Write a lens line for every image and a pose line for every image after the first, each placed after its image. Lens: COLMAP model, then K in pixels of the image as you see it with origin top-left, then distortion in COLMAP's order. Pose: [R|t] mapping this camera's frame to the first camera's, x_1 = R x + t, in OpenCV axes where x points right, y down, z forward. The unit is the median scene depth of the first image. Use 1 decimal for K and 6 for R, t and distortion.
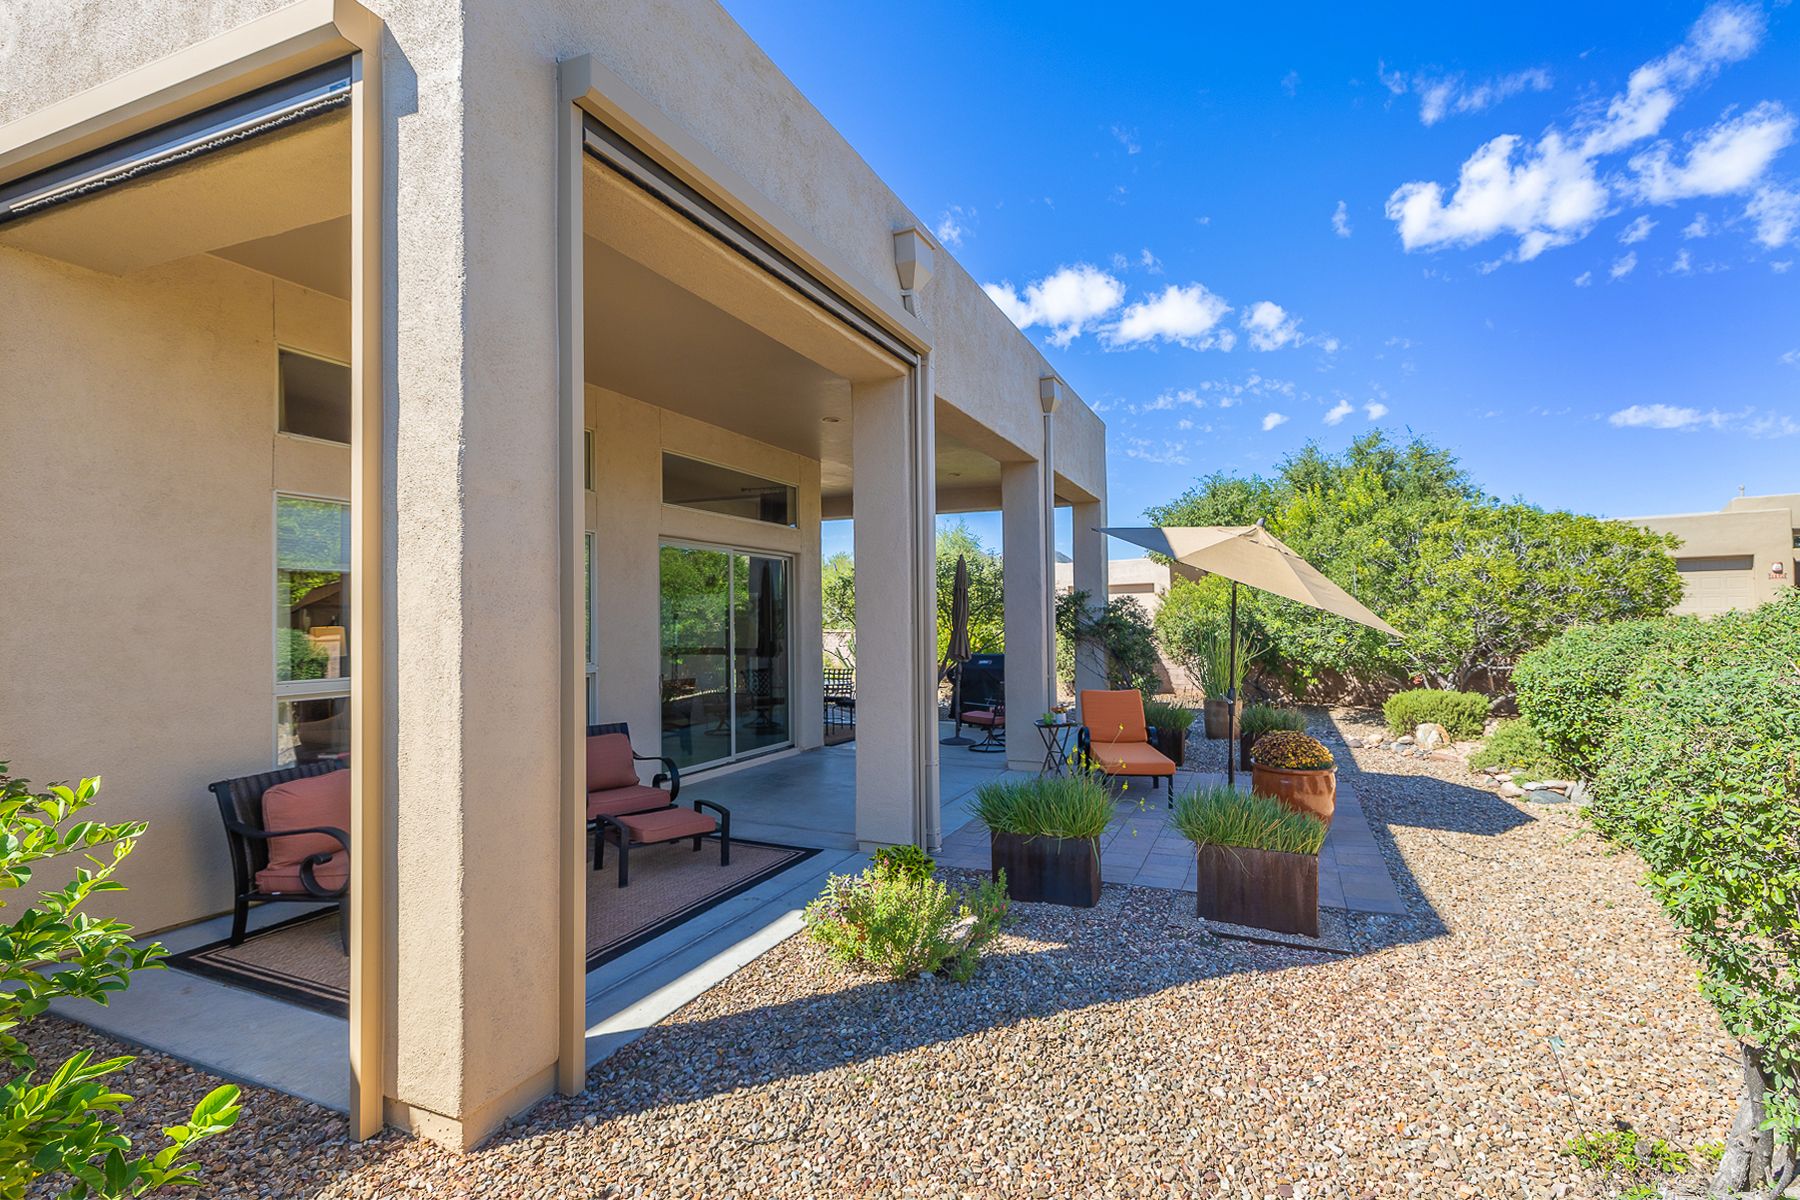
lens RADIAL K [[796.5, 0, 889.5], [0, 796.5, 581.7], [0, 0, 1]] dist [0.002287, 0.000101]
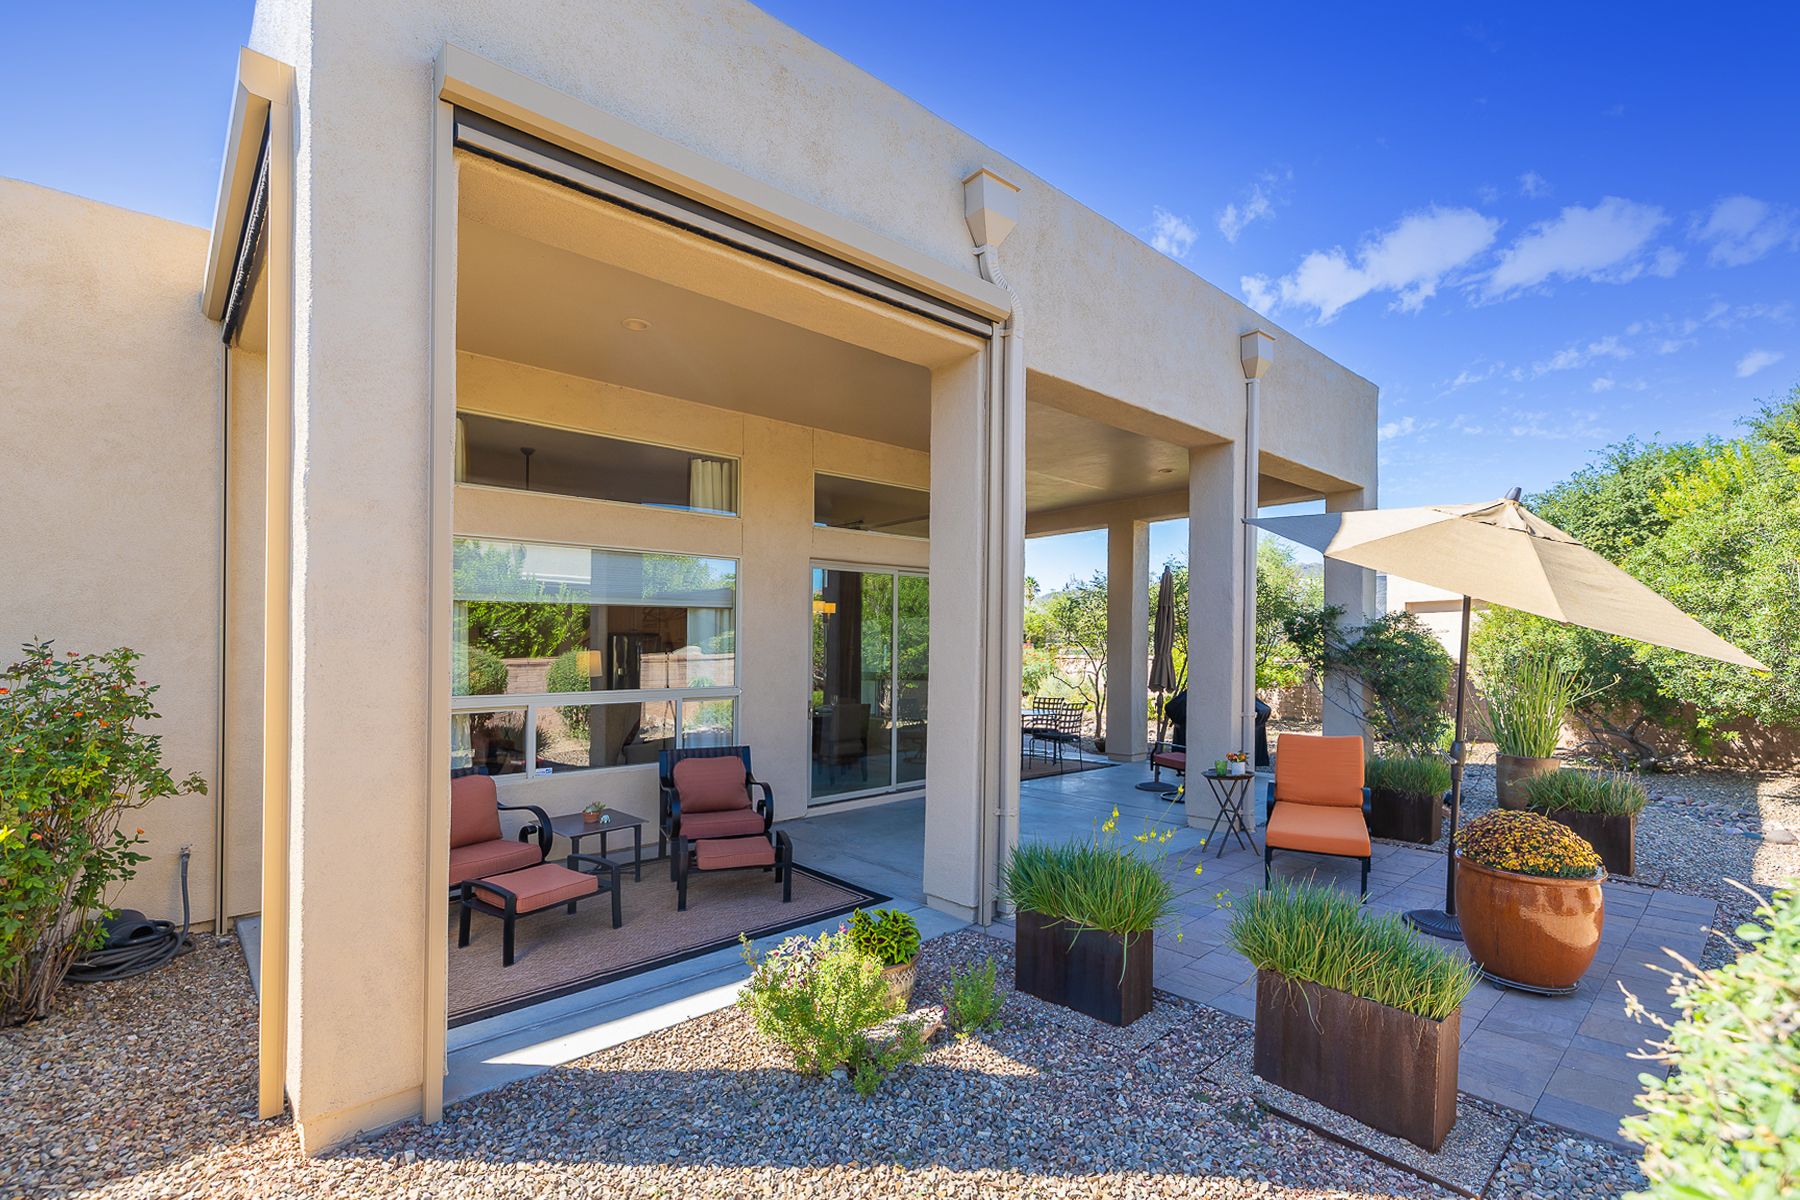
lens RADIAL K [[791.4, 0, 901.3], [0, 791.4, 619.7], [0, 0, 1]] dist [0.000317, 0.000180]
pose [[0.912714, -0.013630, -0.408371, 0.282159], [0.017962, 0.999816, 0.006774, 0.019194], [0.408204, -0.013518, 0.912791, 0.195009]]
